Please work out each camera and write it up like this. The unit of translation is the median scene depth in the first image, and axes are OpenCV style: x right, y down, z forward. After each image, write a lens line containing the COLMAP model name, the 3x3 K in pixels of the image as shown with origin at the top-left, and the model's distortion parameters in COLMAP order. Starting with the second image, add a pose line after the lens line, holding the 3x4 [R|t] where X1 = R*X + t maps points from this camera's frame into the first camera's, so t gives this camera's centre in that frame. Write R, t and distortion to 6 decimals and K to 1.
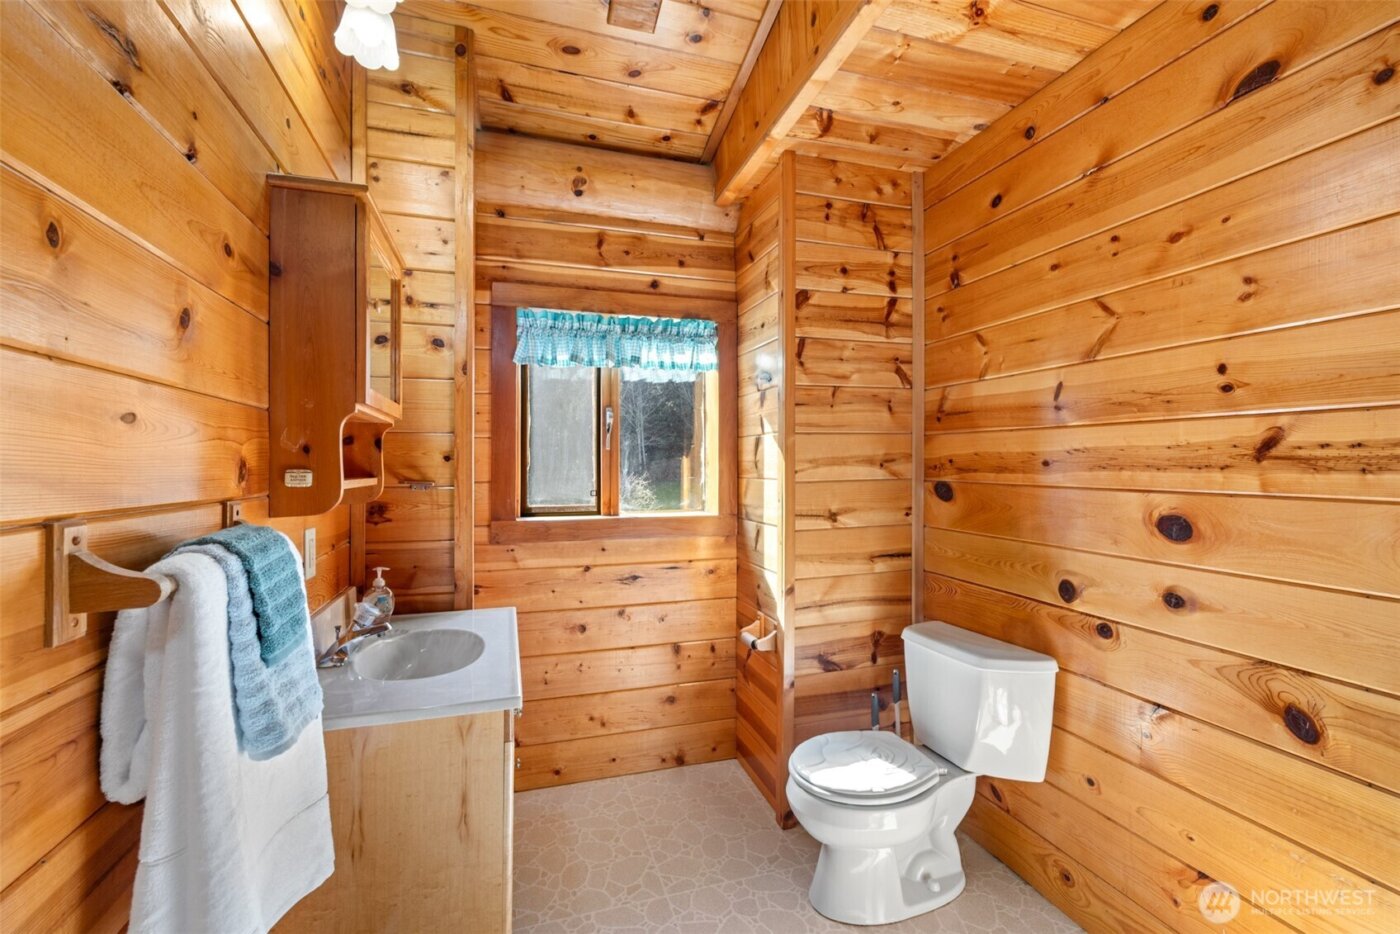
lens RADIAL K [[595.5, 0, 700.2], [0, 595.5, 469.9], [0, 0, 1]] dist [0.001357, -0.000253]
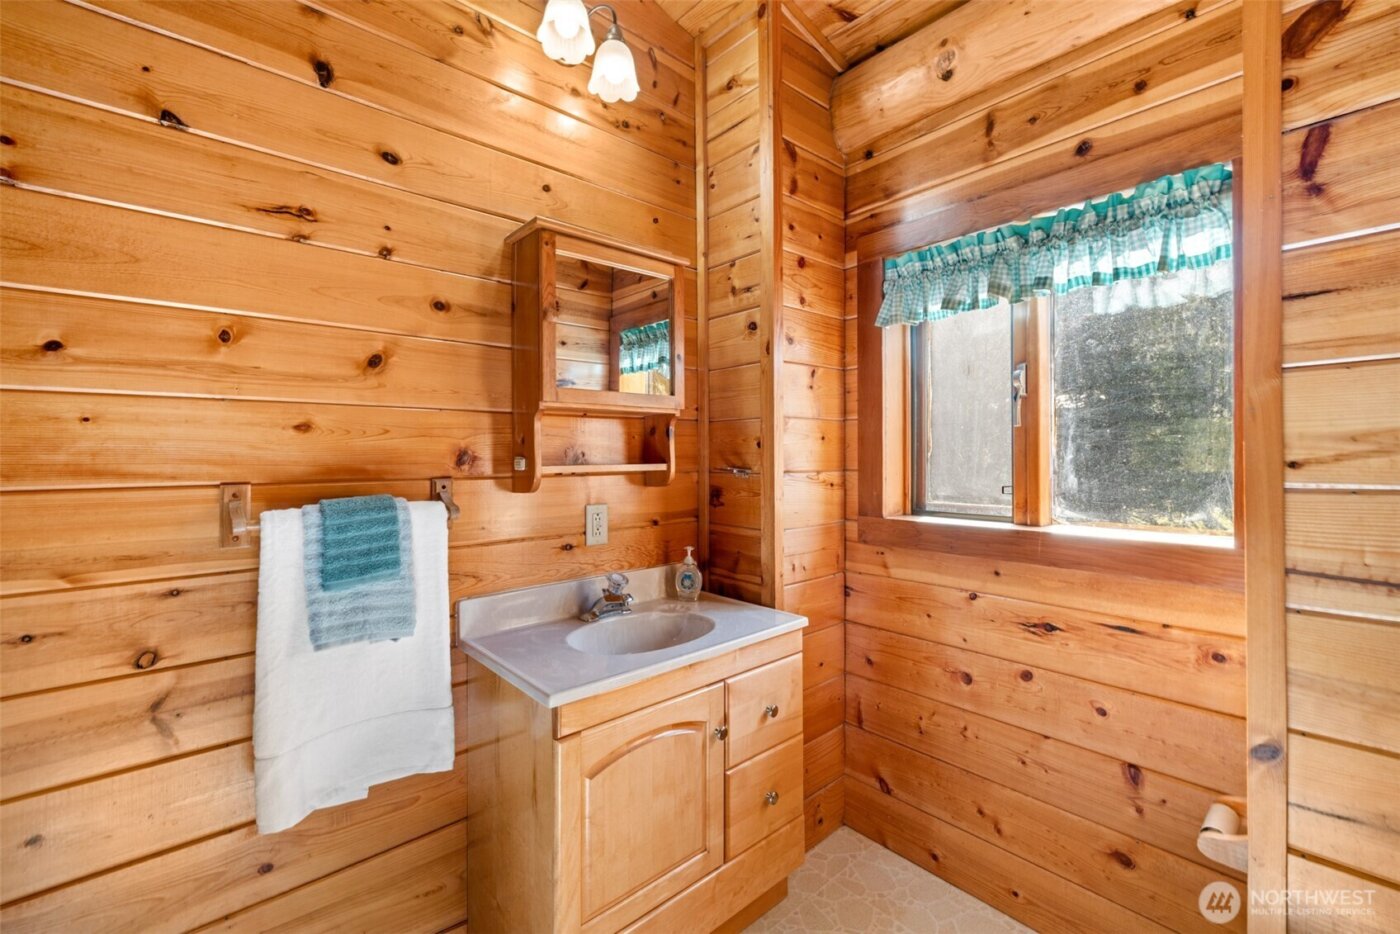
lens RADIAL K [[595.5, 0, 701.4], [0, 595.5, 452.9], [0, 0, 1]] dist [0.001357, -0.000253]
pose [[0.397294, -0.001113, -0.917691, 0.335298], [0.000658, 0.999999, -0.000928, -0.004155], [0.917691, -0.000235, 0.397294, 0.426331]]
